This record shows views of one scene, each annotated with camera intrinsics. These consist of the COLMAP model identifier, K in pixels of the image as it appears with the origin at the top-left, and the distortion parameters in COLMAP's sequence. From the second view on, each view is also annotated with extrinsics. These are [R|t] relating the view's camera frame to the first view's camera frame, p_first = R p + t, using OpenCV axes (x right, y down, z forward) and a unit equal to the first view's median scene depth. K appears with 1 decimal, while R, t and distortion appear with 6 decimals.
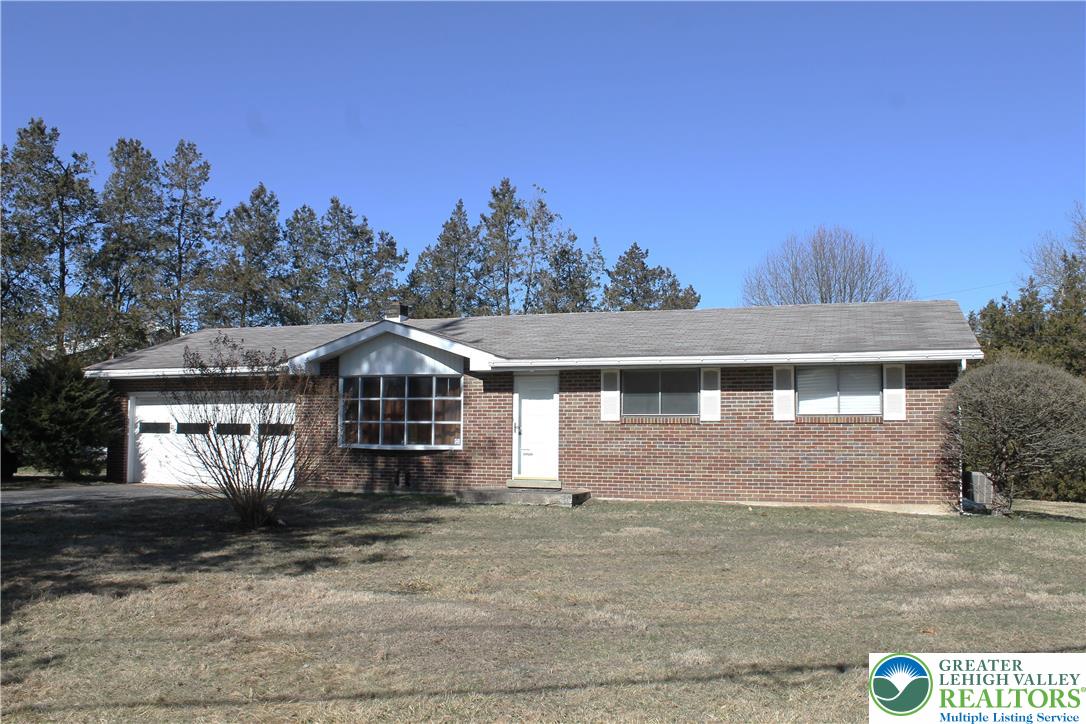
lens RADIAL K [[916.6, 0, 541.6], [0, 916.6, 366.3], [0, 0, 1]] dist [-0.156102, 0.127238]
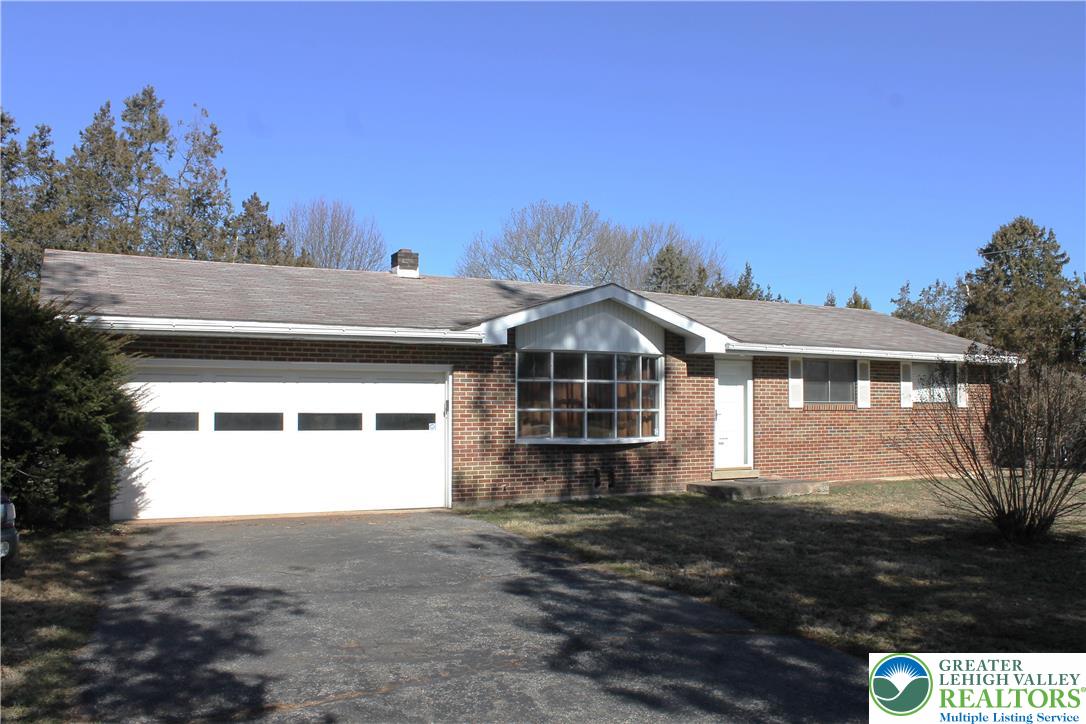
lens RADIAL K [[919.7, 0, 541.4], [0, 919.7, 361.3], [0, 0, 1]] dist [-0.169818, 0.160395]
pose [[0.659425, 0.033098, 0.751041, -0.824086], [-0.052907, 0.998596, 0.002445, 0.019201], [-0.749906, -0.041348, 0.660251, 0.515227]]
